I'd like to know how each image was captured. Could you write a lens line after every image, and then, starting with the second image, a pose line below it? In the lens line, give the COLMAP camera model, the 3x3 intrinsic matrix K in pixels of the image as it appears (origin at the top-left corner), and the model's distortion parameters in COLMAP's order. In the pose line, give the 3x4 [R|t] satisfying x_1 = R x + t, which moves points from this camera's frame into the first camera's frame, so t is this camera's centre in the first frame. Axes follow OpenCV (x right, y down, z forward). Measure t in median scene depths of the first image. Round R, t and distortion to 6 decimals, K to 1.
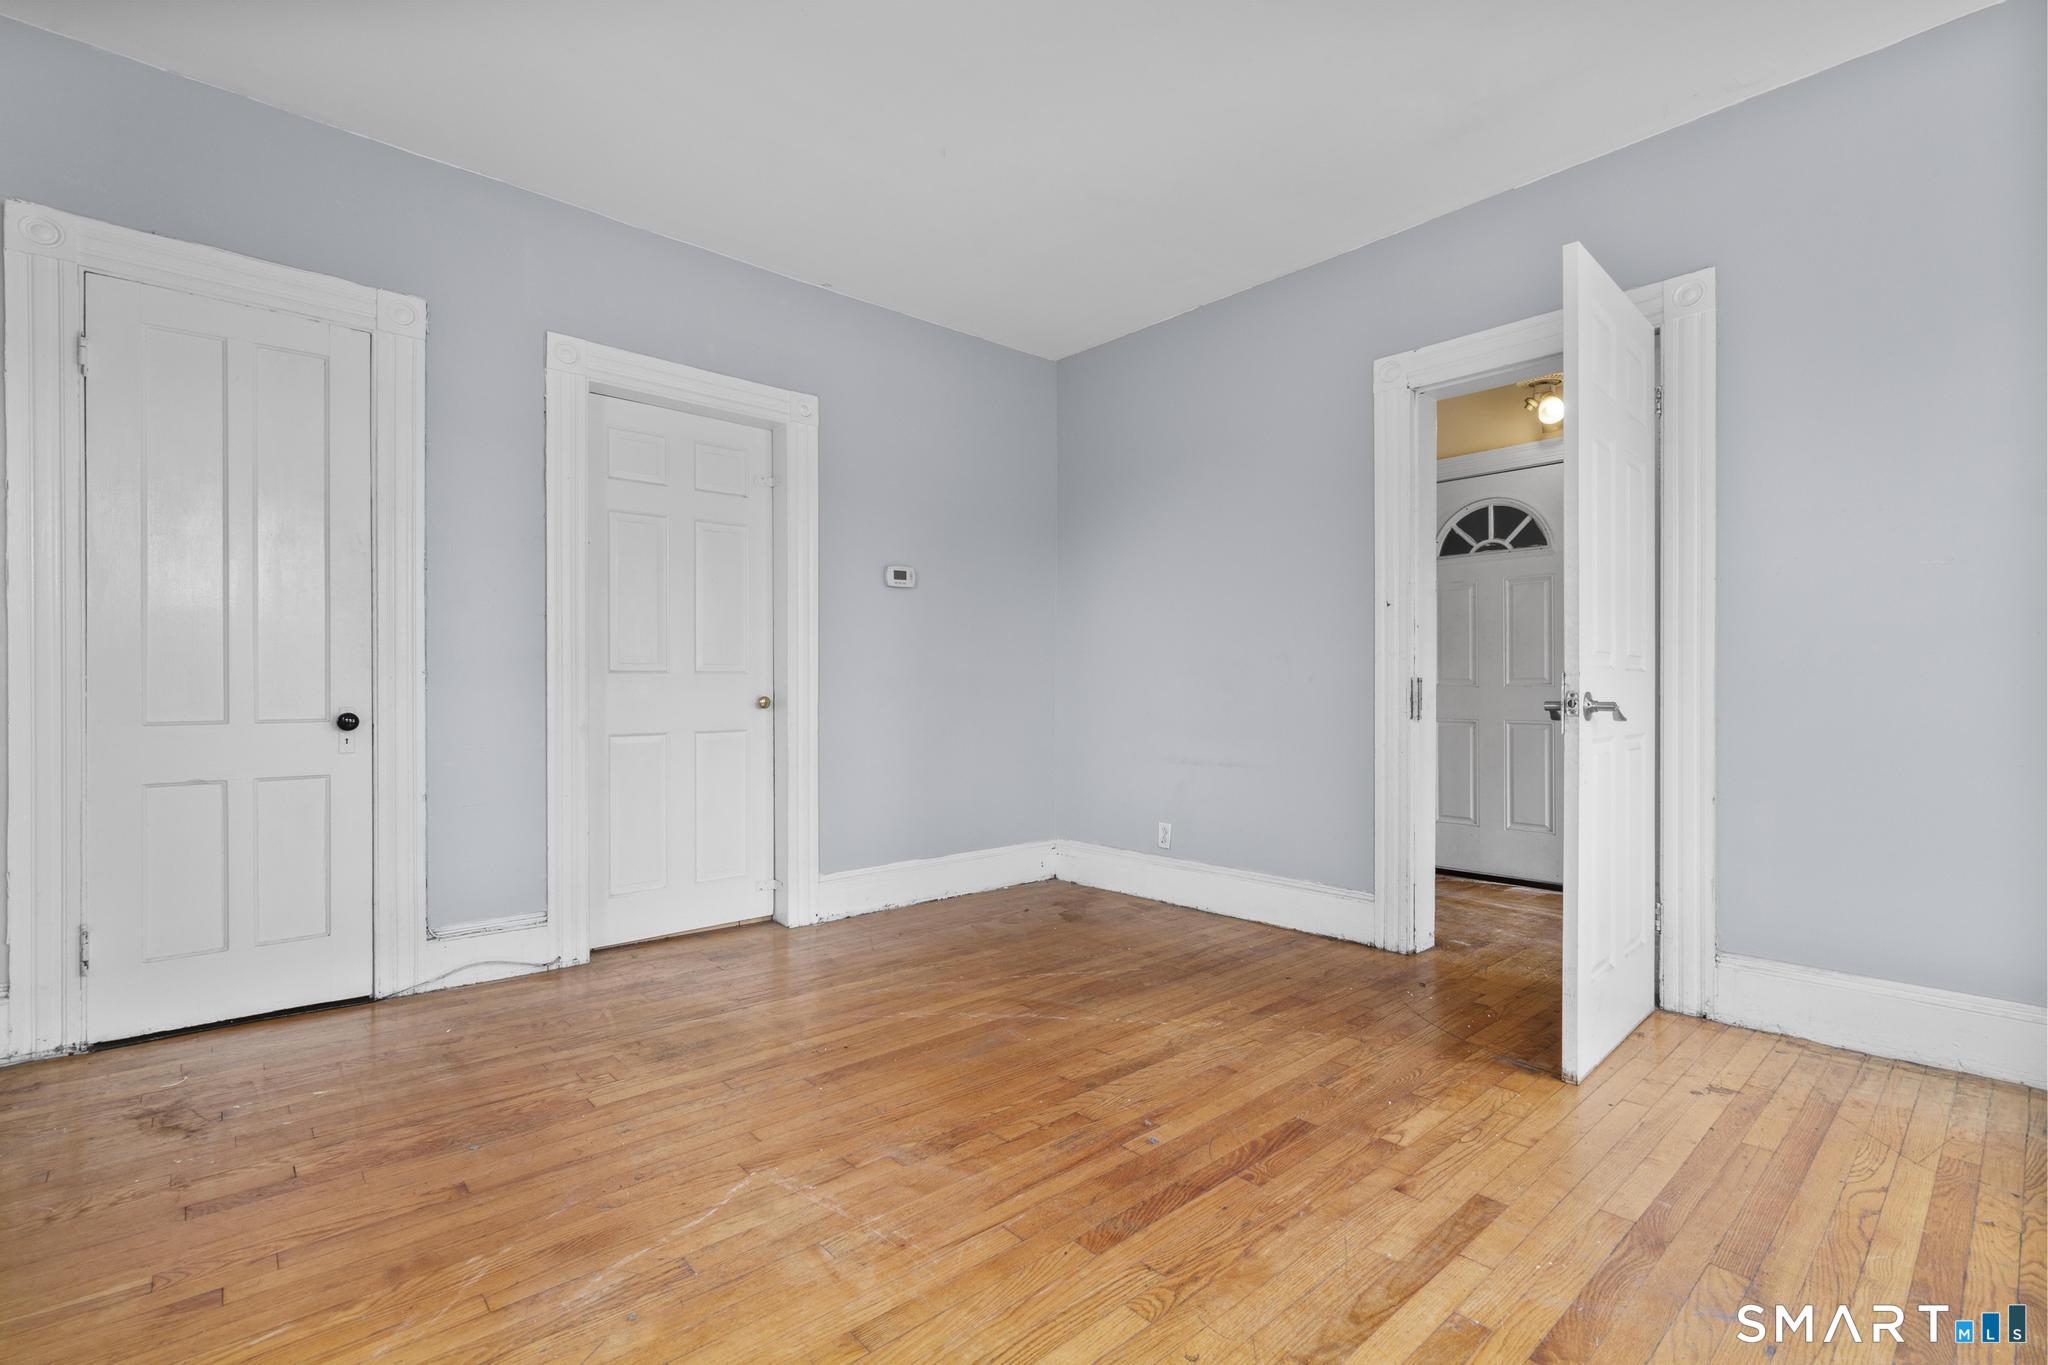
lens RADIAL K [[929.2, 0, 1037.0], [0, 929.2, 683.0], [0, 0, 1]] dist [-0.006626, 0.001804]
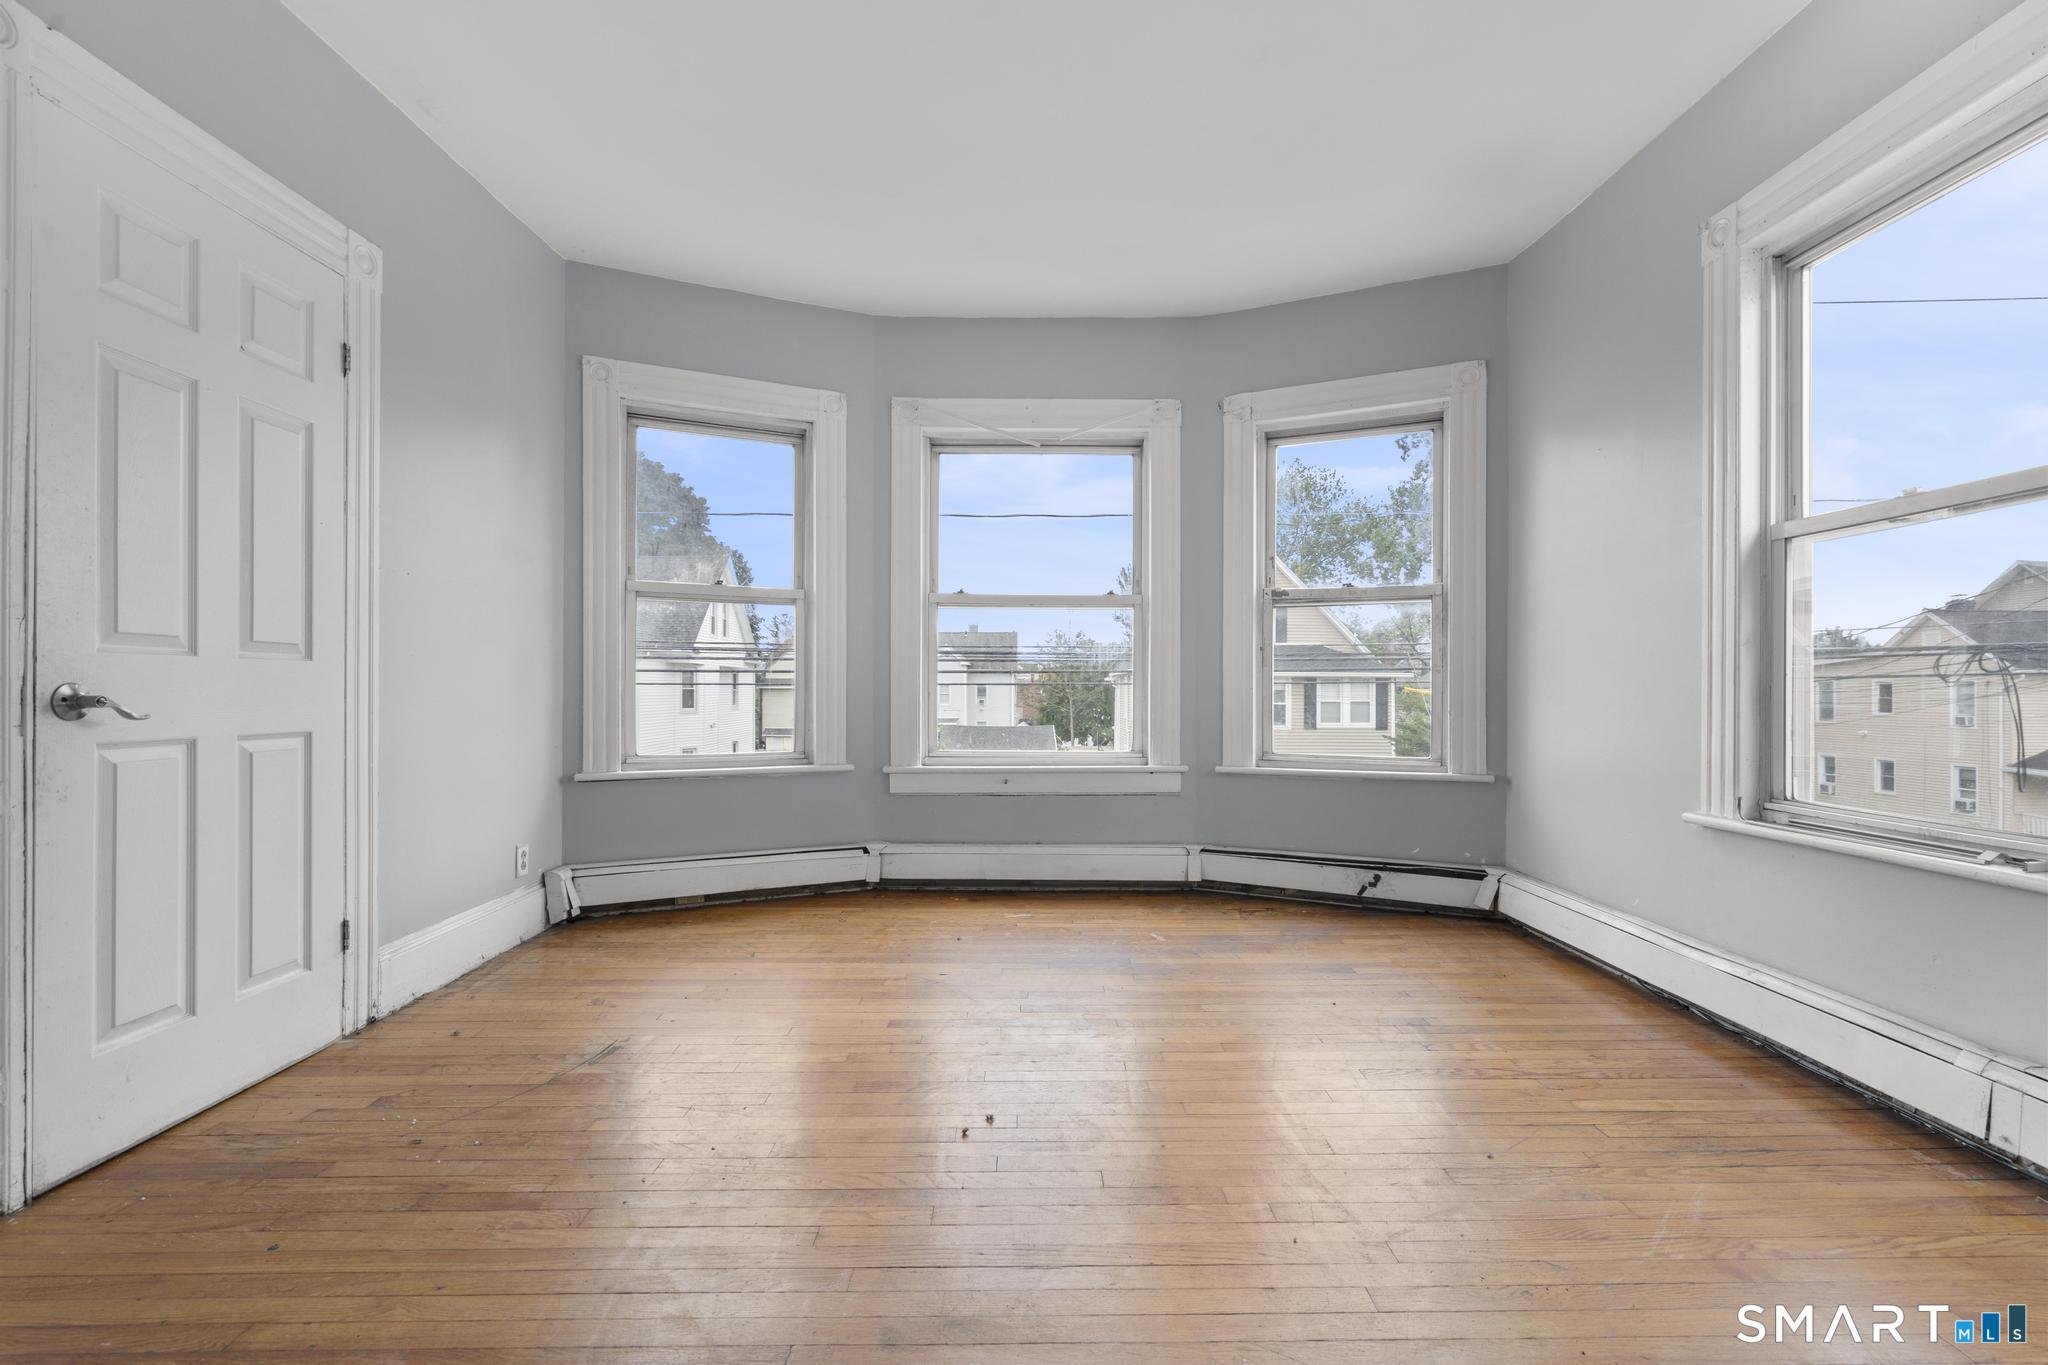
lens RADIAL K [[929.2, 0, 1037.9], [0, 929.2, 687.6], [0, 0, 1]] dist [-0.006626, 0.001804]
pose [[-0.747242, -0.005426, 0.664530, -0.450652], [-0.004231, 0.999985, 0.003407, 0.008529], [-0.664539, -0.000266, -0.747254, 1.310098]]
